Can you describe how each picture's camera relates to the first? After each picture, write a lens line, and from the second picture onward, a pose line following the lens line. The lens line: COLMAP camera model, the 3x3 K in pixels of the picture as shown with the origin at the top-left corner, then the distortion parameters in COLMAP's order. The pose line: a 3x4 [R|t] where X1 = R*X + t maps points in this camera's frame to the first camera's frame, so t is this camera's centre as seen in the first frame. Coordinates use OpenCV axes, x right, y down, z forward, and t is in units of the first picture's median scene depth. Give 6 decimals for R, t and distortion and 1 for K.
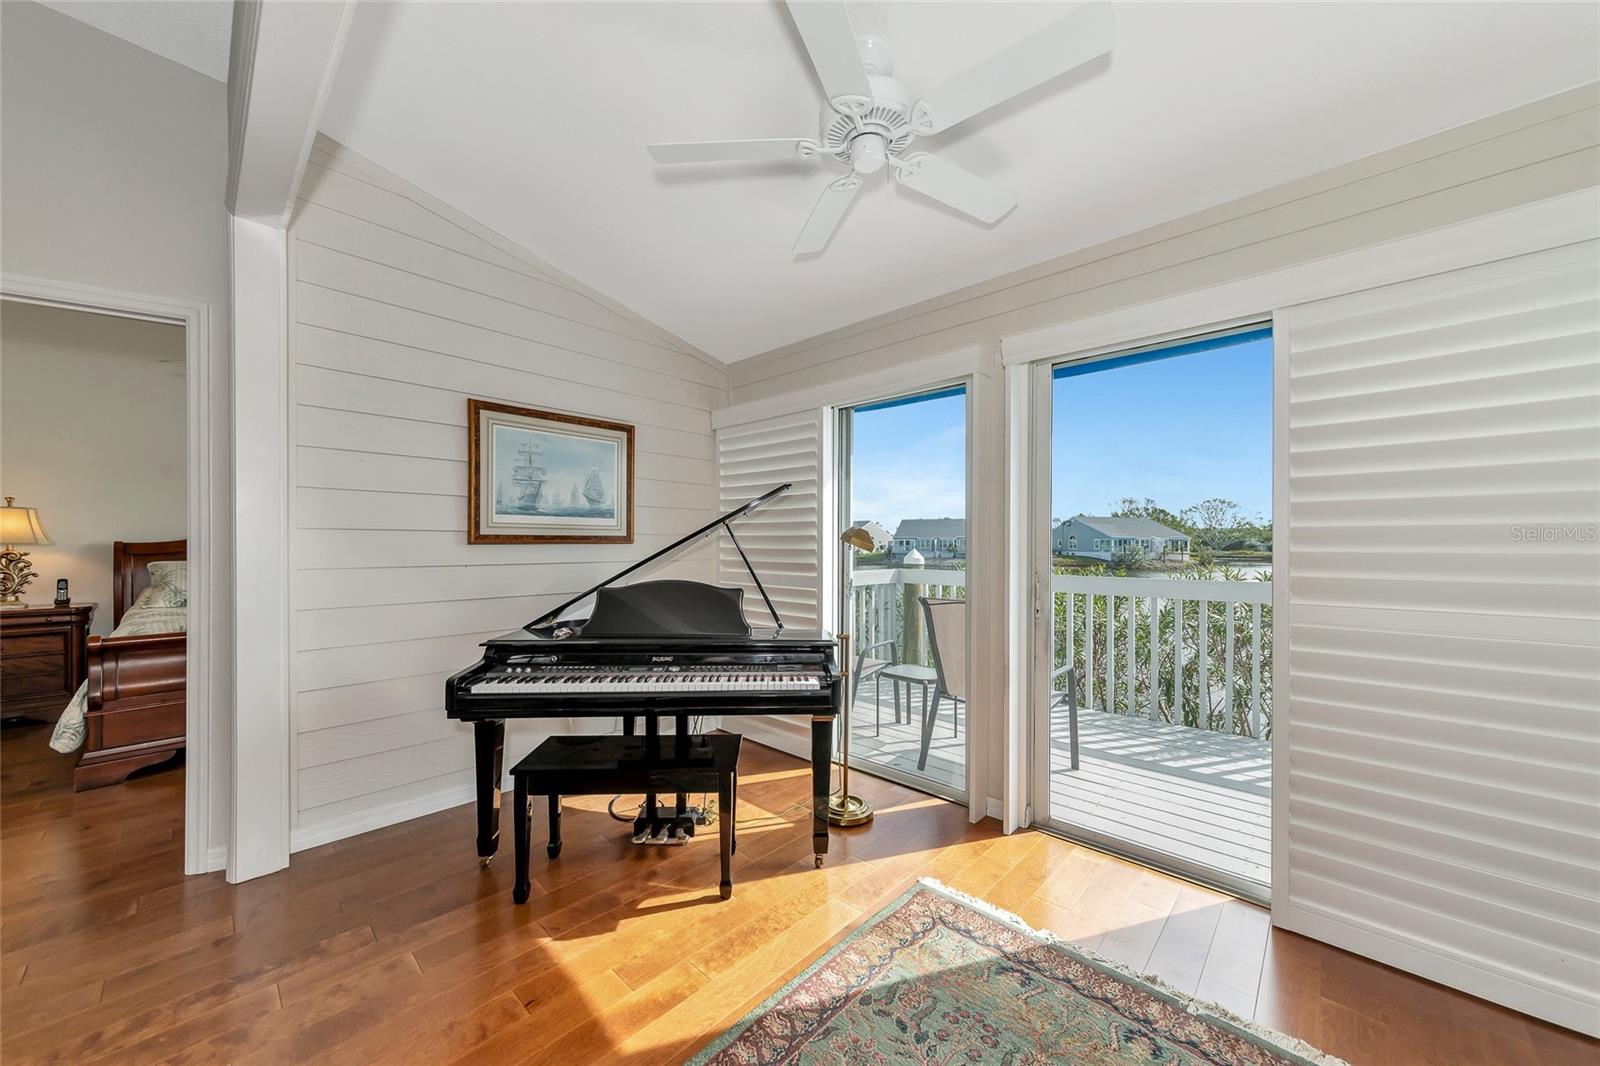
lens RADIAL K [[574.3, 0, 799.4], [0, 574.3, 549.7], [0, 0, 1]] dist [-0.000477, 0.000086]
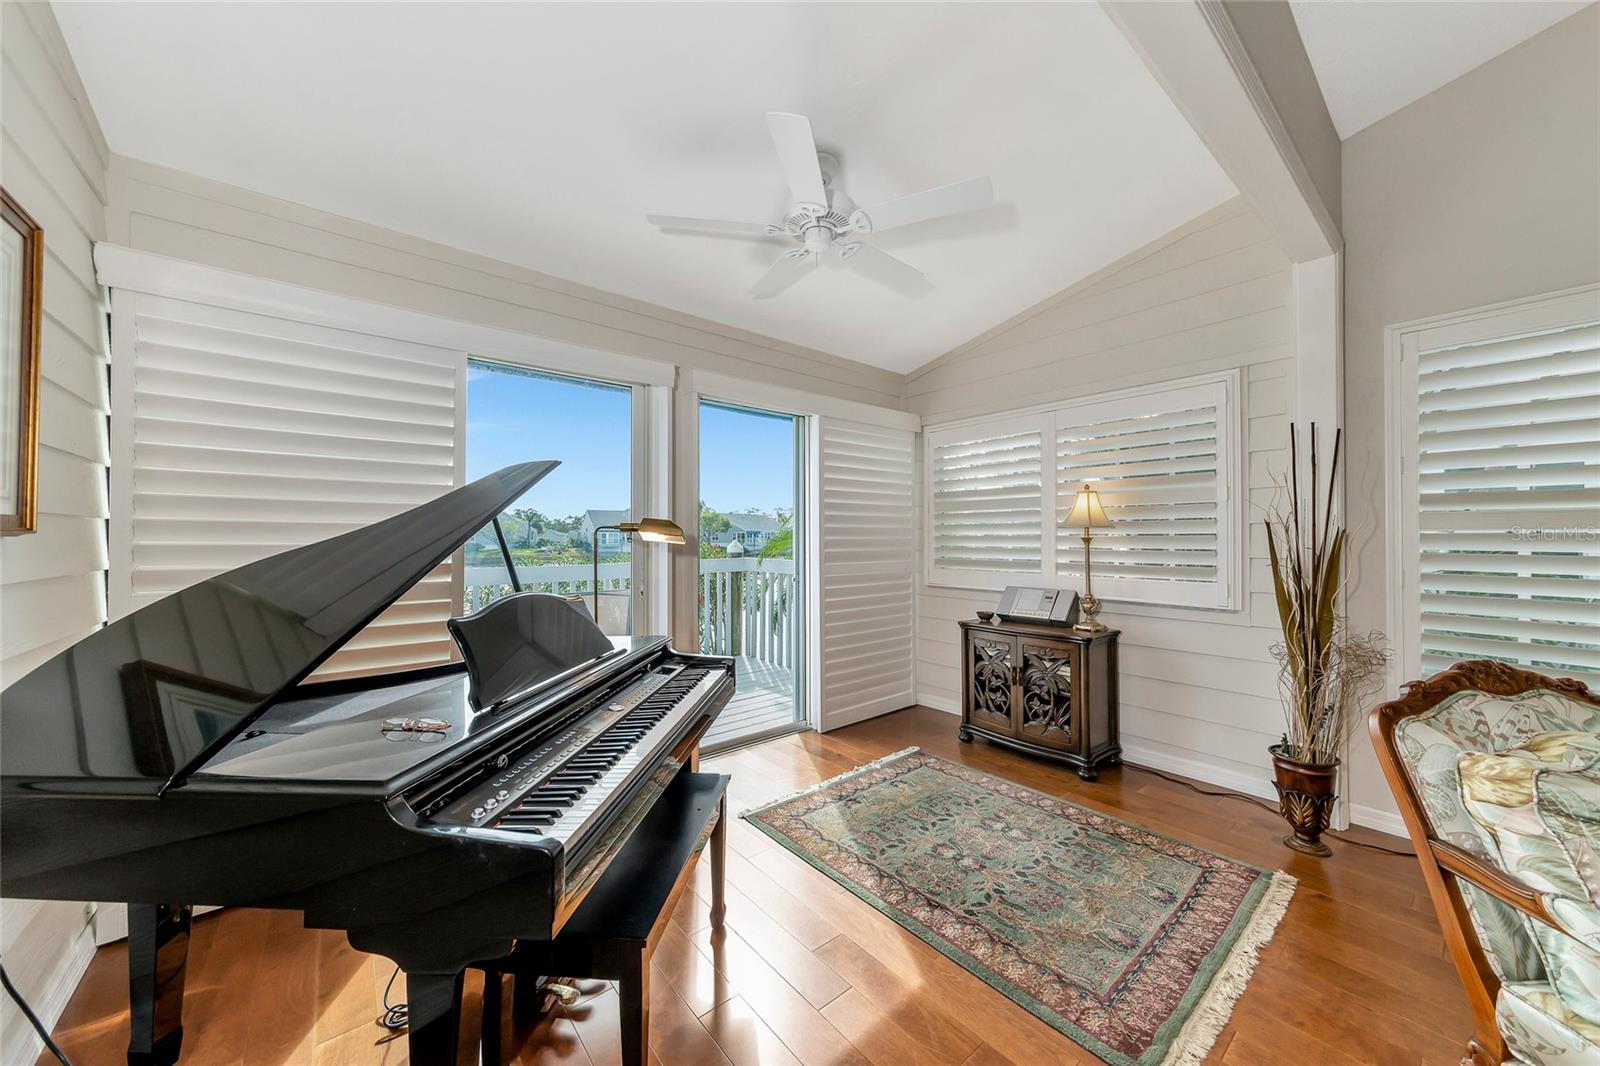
lens RADIAL K [[574.3, 0, 799.4], [0, 574.3, 549.7], [0, 0, 1]] dist [-0.000477, 0.000086]
pose [[0.132056, -0.029558, 0.990801, -0.713073], [0.013192, 0.999519, 0.028060, -0.009238], [-0.991154, 0.009366, 0.132383, 0.541597]]
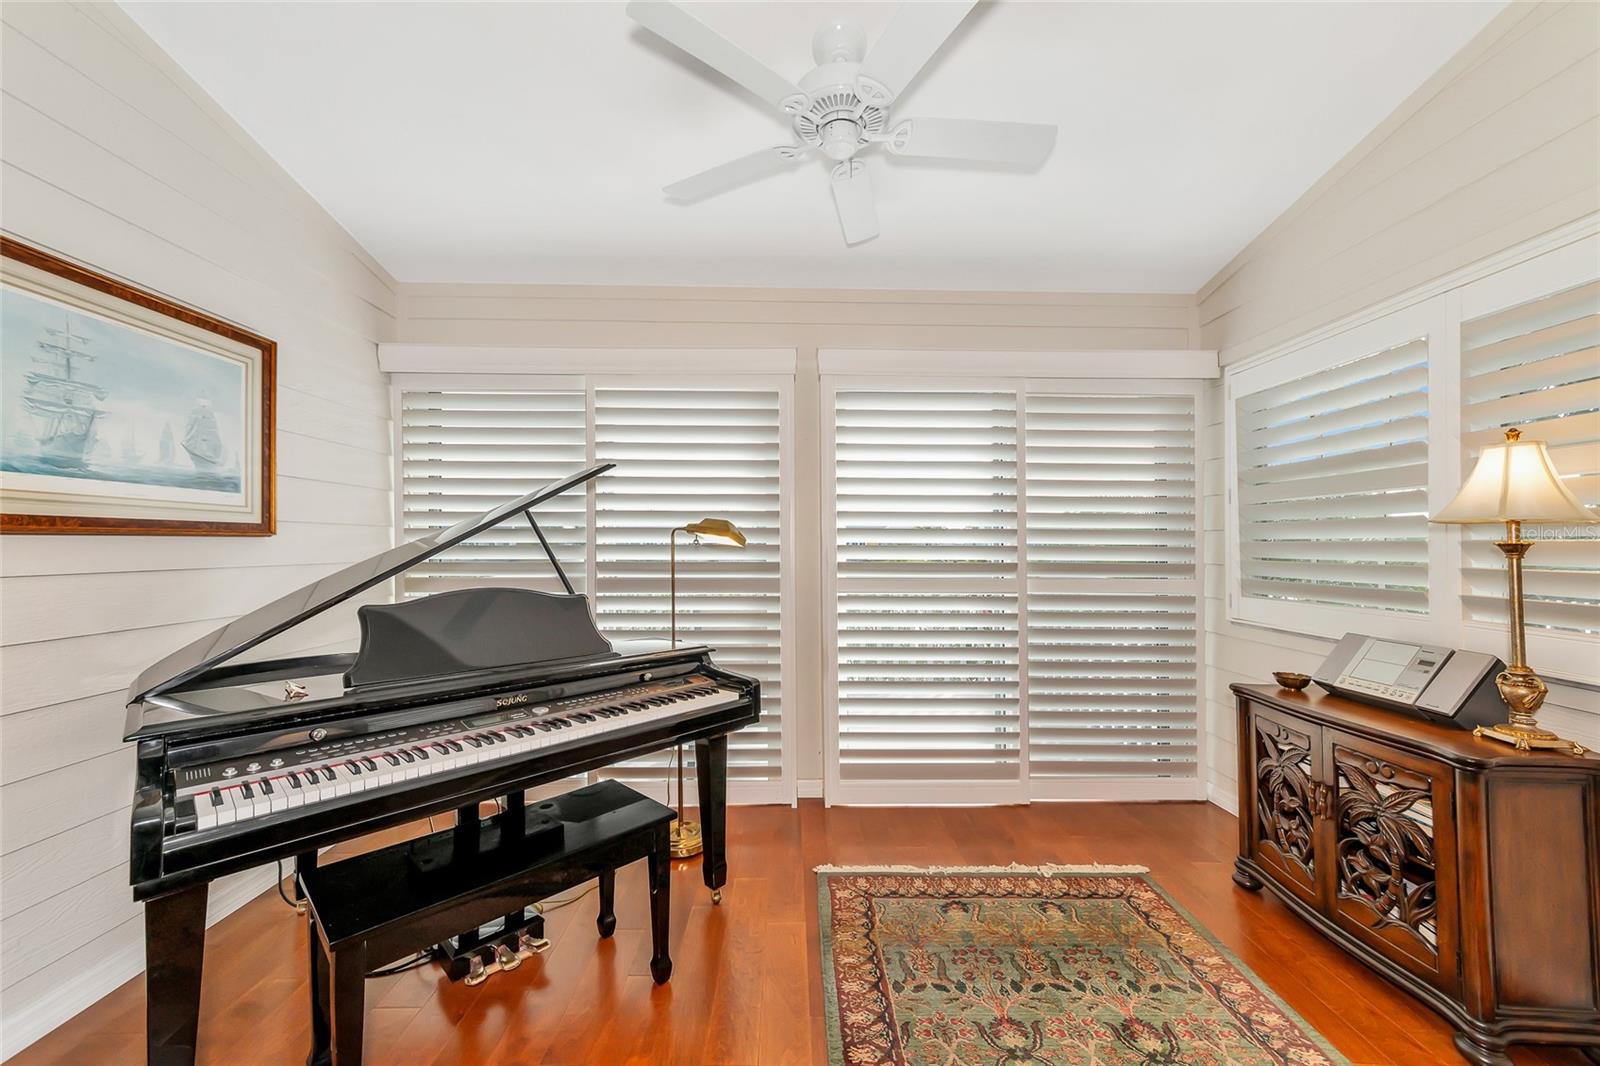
lens RADIAL K [[599.9, 0, 807.4], [0, 599.9, 534.6], [0, 0, 1]] dist [0.003757, 0.000405]
pose [[0.711855, 0.013943, 0.702188, -0.402704], [0.005619, 0.999658, -0.025546, 0.006213], [-0.702304, 0.022131, 0.711534, 0.197777]]
